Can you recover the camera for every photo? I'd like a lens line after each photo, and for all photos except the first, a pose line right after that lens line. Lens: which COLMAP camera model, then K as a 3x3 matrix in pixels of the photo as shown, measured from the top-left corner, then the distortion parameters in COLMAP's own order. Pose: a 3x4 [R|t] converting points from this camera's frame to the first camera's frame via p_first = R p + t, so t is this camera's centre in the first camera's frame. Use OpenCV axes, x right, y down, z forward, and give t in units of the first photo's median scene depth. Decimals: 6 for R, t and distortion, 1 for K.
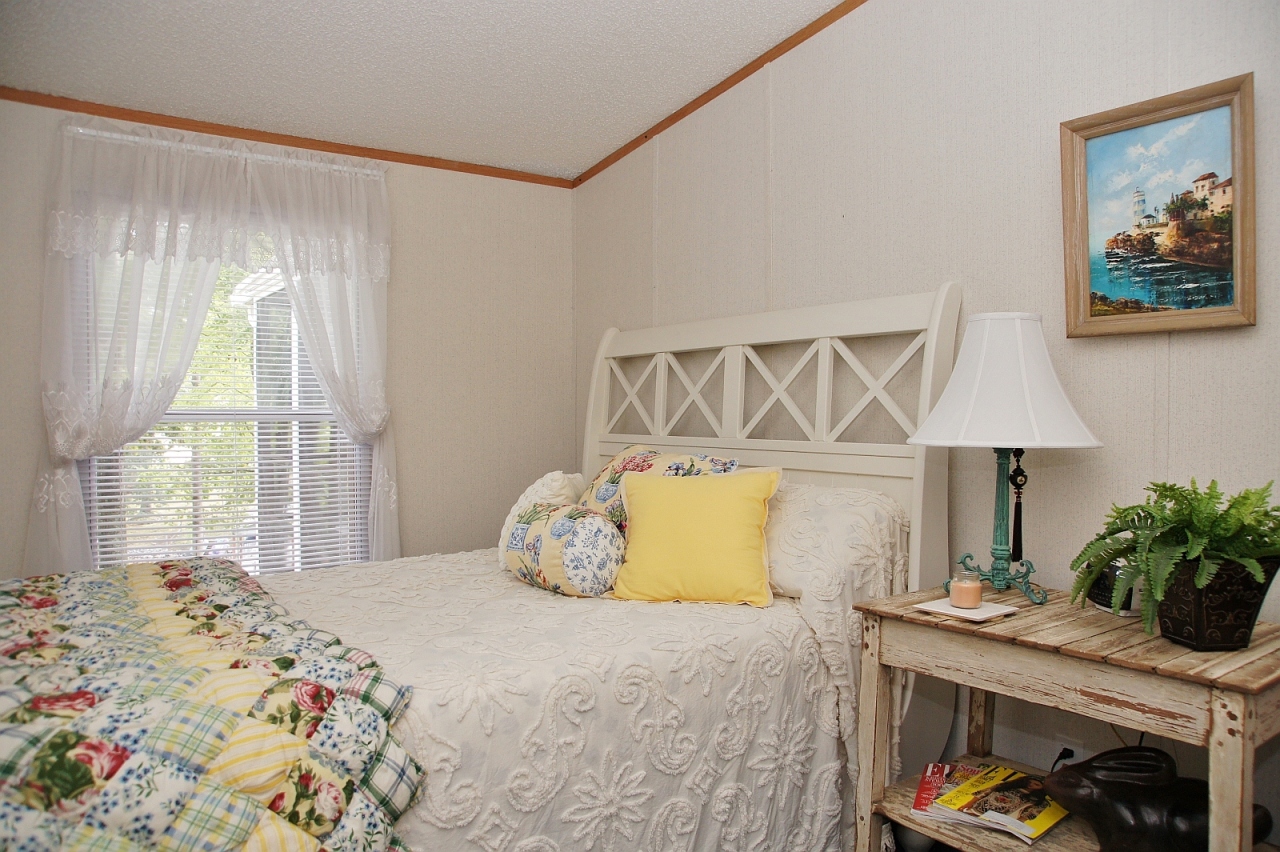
lens RADIAL K [[882.2, 0, 644.6], [0, 882.2, 436.7], [0, 0, 1]] dist [-0.144148, 0.106530]
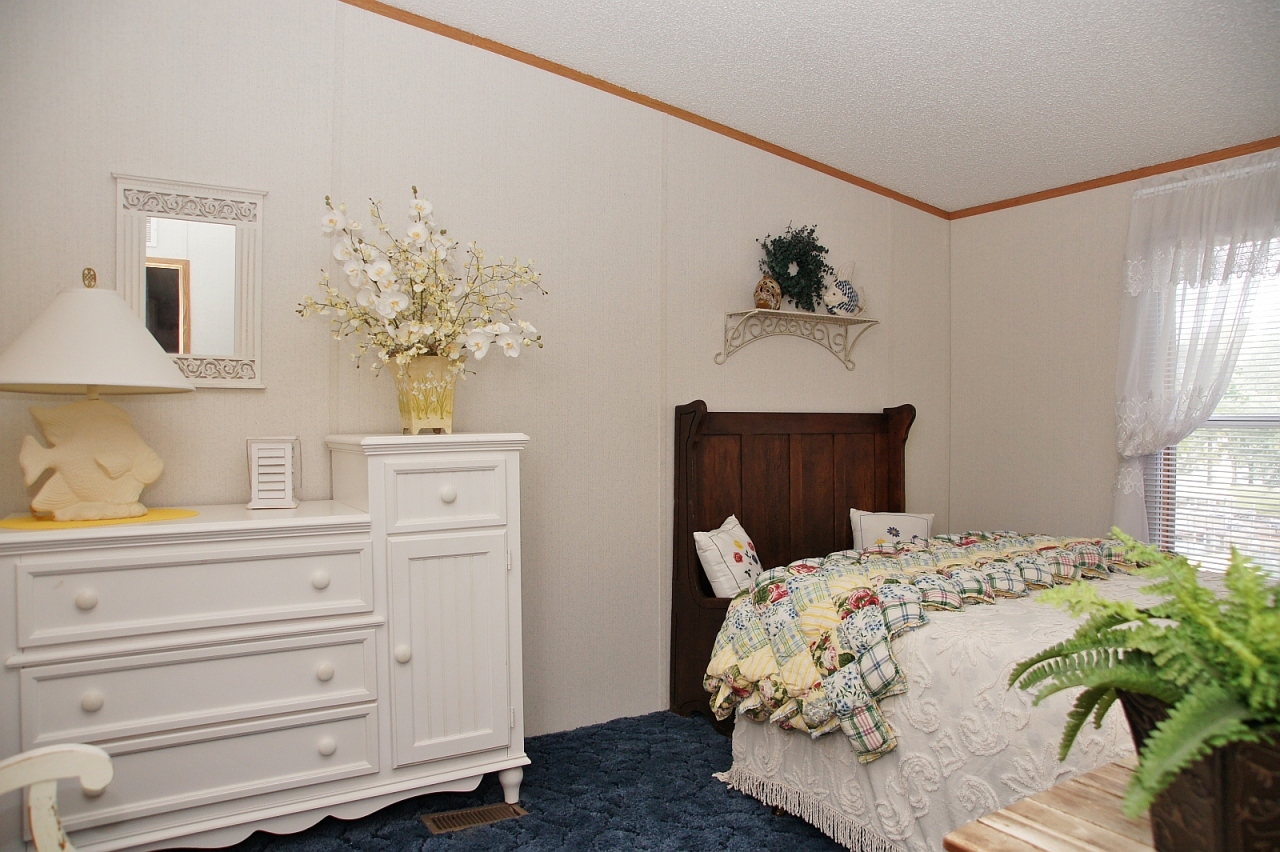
lens RADIAL K [[882.2, 0, 644.6], [0, 882.2, 436.7], [0, 0, 1]] dist [-0.144148, 0.106530]
pose [[-0.088776, 0.014509, -0.995946, 1.172385], [-0.018767, 0.999692, 0.016237, -0.015380], [0.995875, 0.020132, -0.088477, 0.694838]]
